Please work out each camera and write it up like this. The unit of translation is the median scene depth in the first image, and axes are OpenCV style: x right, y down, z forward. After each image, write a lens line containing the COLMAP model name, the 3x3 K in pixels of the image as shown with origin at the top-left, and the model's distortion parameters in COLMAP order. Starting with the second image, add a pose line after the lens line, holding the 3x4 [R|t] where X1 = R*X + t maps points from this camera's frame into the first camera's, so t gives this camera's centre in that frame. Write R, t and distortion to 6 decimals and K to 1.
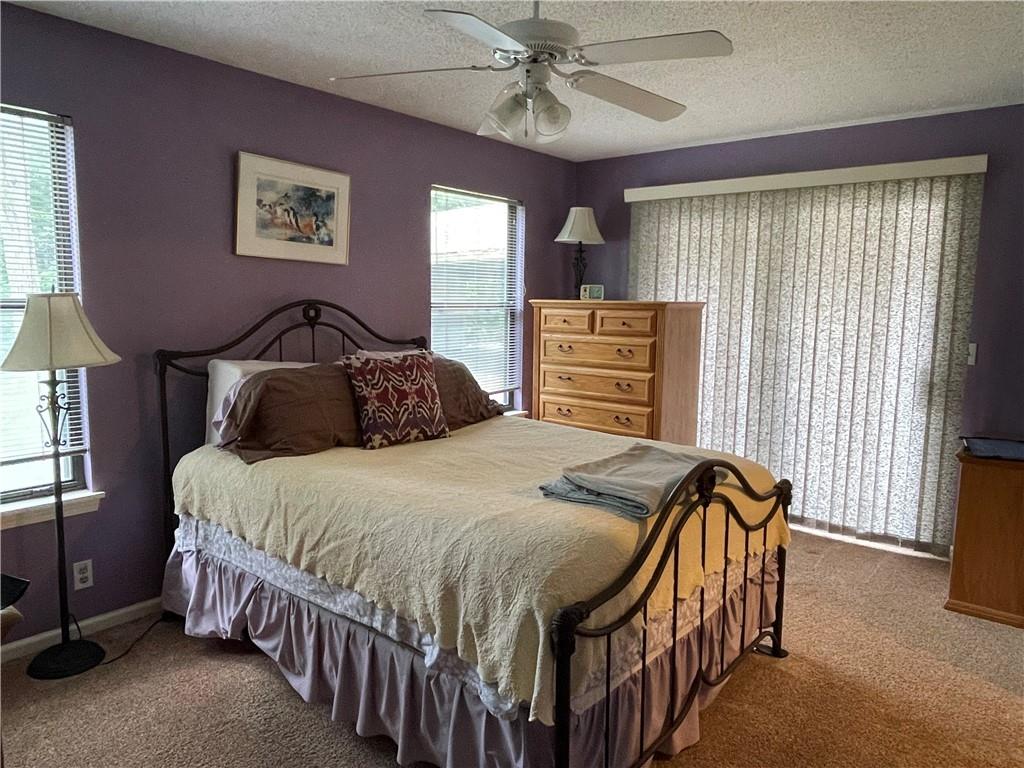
lens RADIAL K [[686.4, 0, 512.0], [0, 686.4, 384.0], [0, 0, 1]] dist [0.013979, -0.032271]
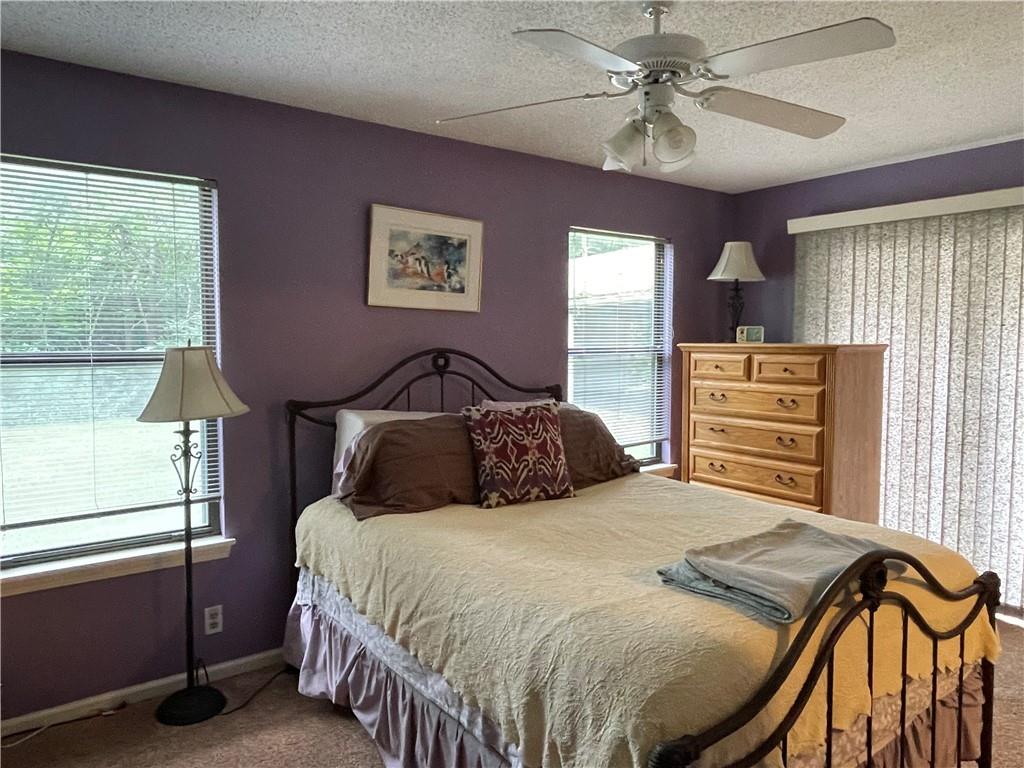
lens RADIAL K [[686.4, 0, 512.0], [0, 686.4, 384.0], [0, 0, 1]] dist [0.013979, -0.032271]
pose [[0.970589, 0.001828, -0.240734, 0.052559], [-0.015887, 0.998278, -0.056473, -0.022025], [0.240216, 0.058636, 0.968947, 0.093988]]
